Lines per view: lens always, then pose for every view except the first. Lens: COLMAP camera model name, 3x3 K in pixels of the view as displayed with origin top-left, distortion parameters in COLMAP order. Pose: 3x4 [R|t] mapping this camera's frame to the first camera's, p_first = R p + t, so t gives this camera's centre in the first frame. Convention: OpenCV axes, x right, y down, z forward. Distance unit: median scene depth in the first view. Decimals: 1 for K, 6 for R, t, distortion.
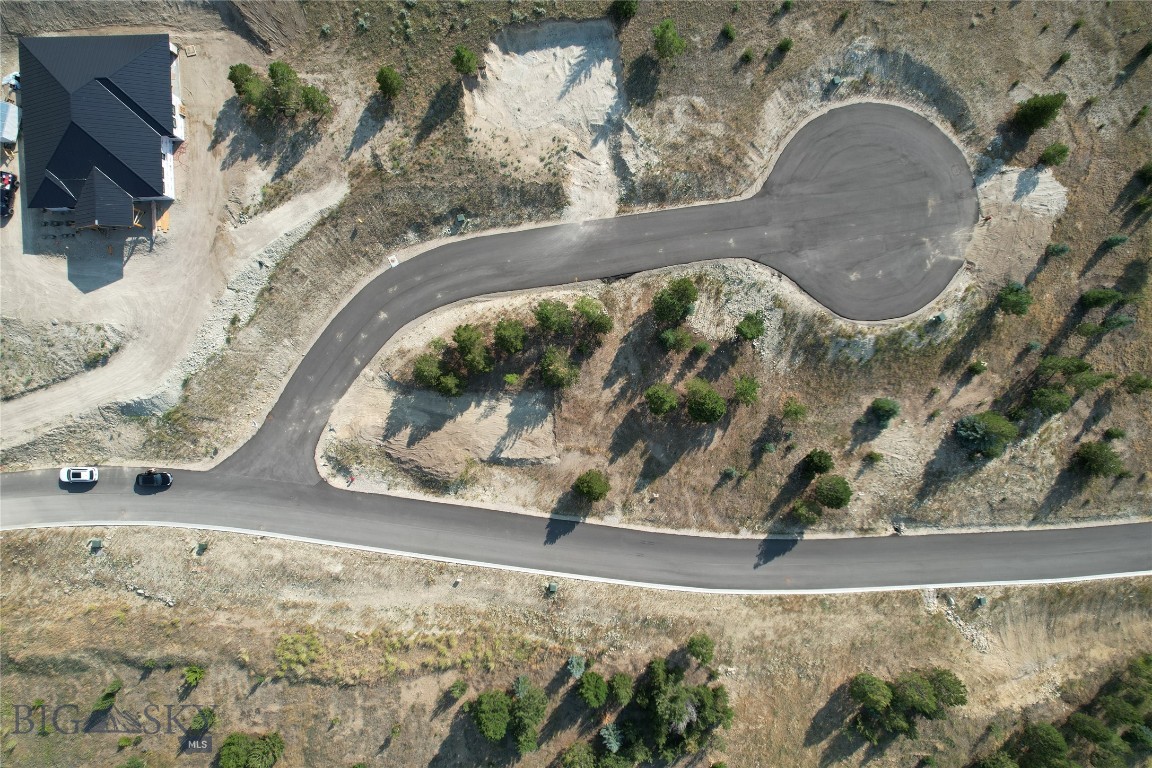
lens RADIAL K [[734.5, 0, 576.7], [0, 734.5, 389.4], [0, 0, 1]] dist [-0.072485, 0.067825]
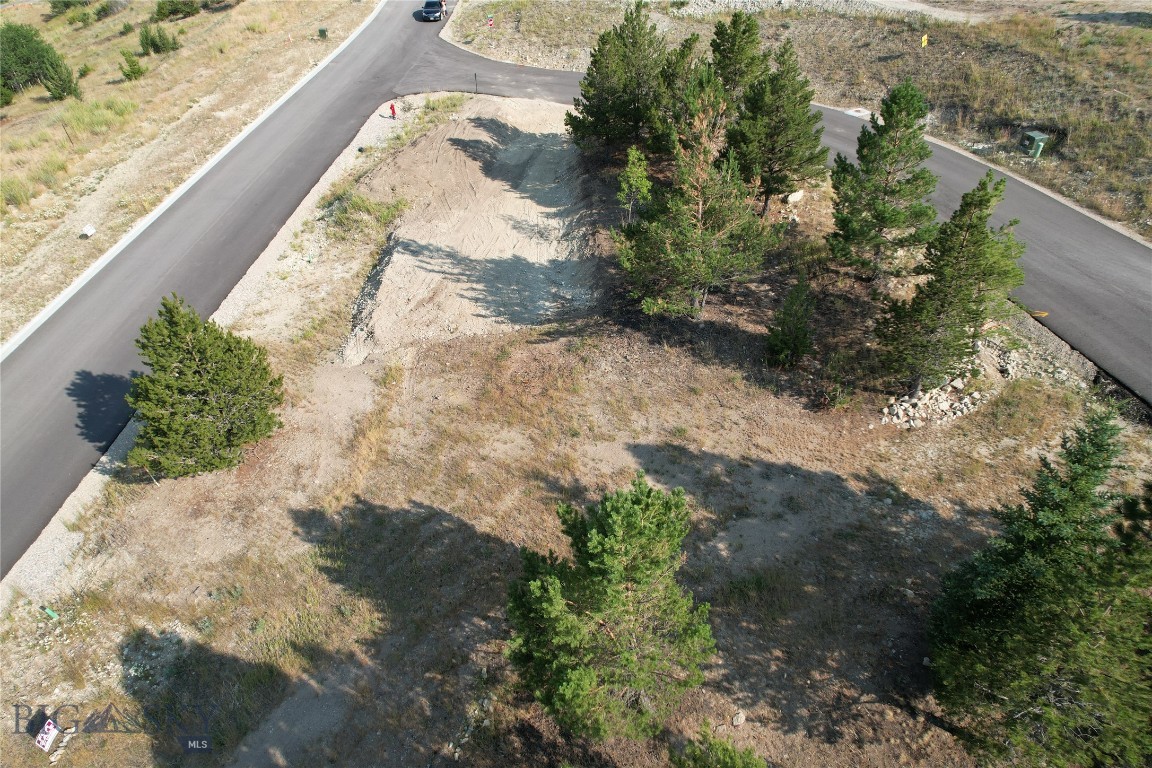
lens RADIAL K [[734.5, 0, 576.0], [0, 734.5, 386.2], [0, 0, 1]] dist [-0.072485, 0.067825]
pose [[0.049139, 0.630088, -0.774967, 0.198214], [-0.998741, 0.023131, -0.044521, 0.025940], [-0.010126, 0.776179, 0.630431, 0.835823]]
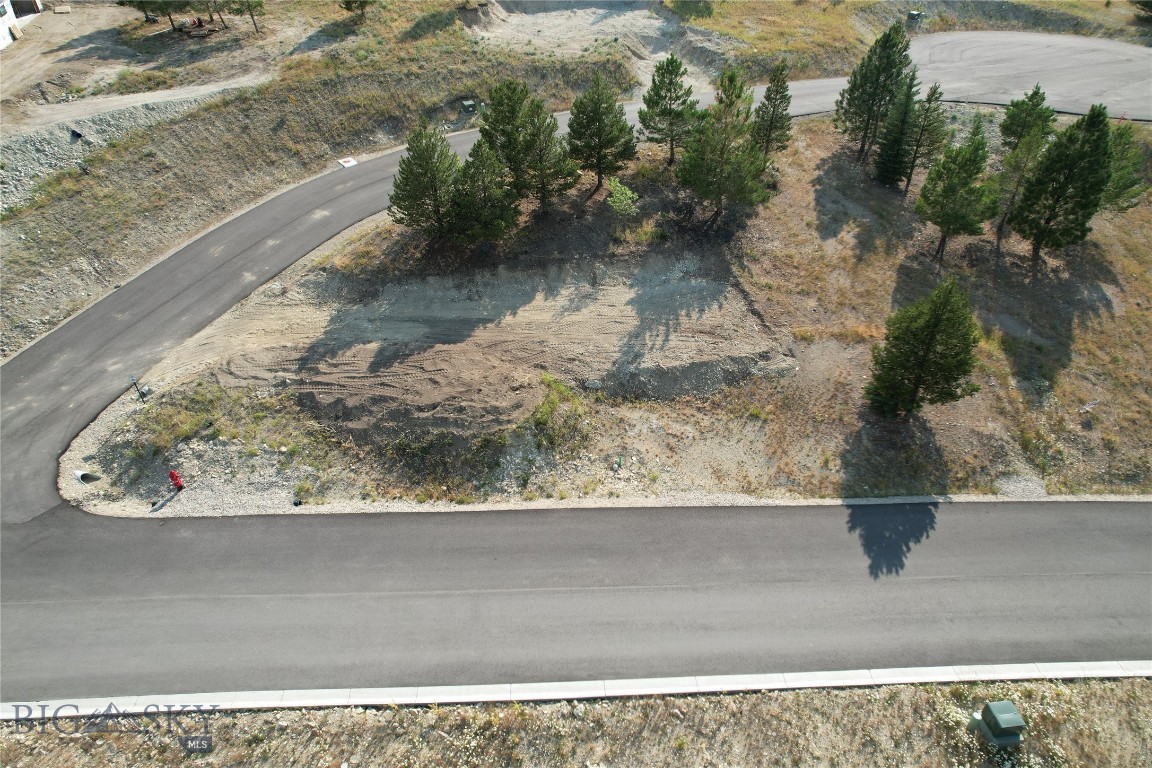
lens RADIAL K [[734.5, 0, 576.3], [0, 734.5, 388.6], [0, 0, 1]] dist [-0.072485, 0.067825]
pose [[0.979456, -0.126437, 0.157097, -0.189059], [0.201639, 0.603403, -0.771522, 0.362492], [0.002756, 0.787349, 0.616501, 0.791242]]
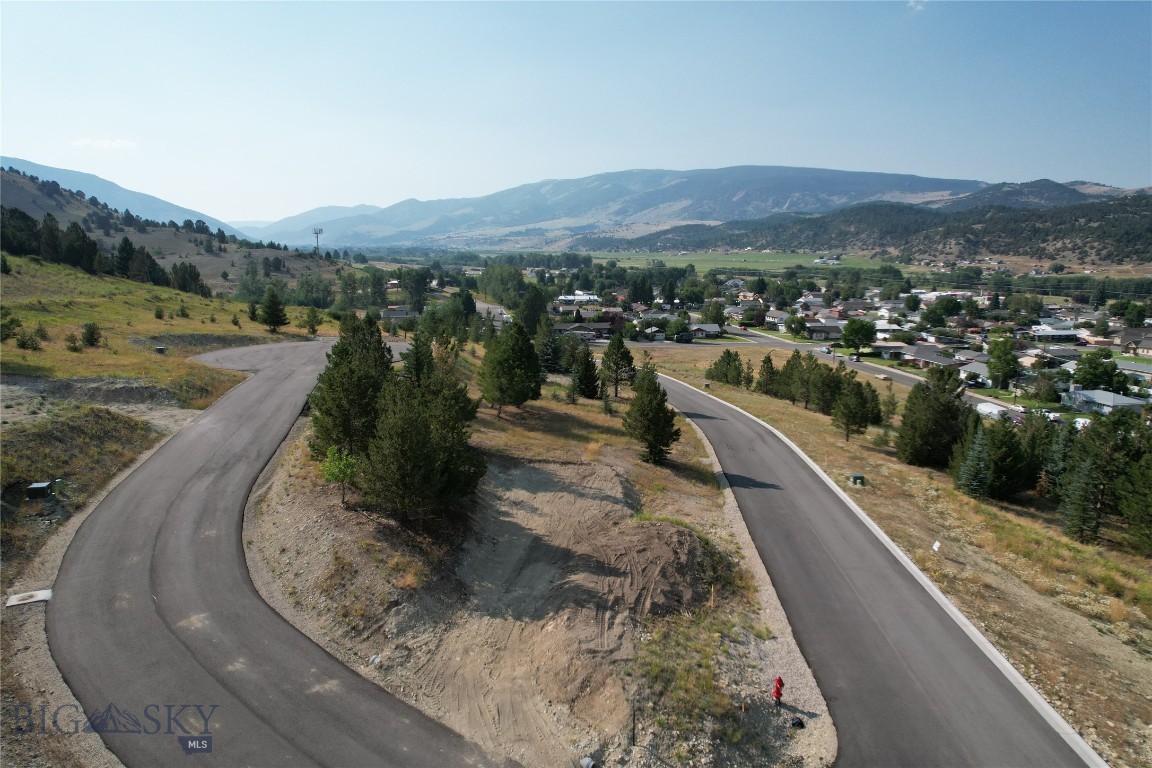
lens RADIAL K [[734.5, 0, 576.3], [0, 734.5, 389.3], [0, 0, 1]] dist [-0.072485, 0.067825]
pose [[-0.060301, -0.186519, 0.980599, -0.539450], [0.998093, -0.024251, 0.056764, 0.038775], [0.013193, 0.982152, 0.187626, 0.846774]]
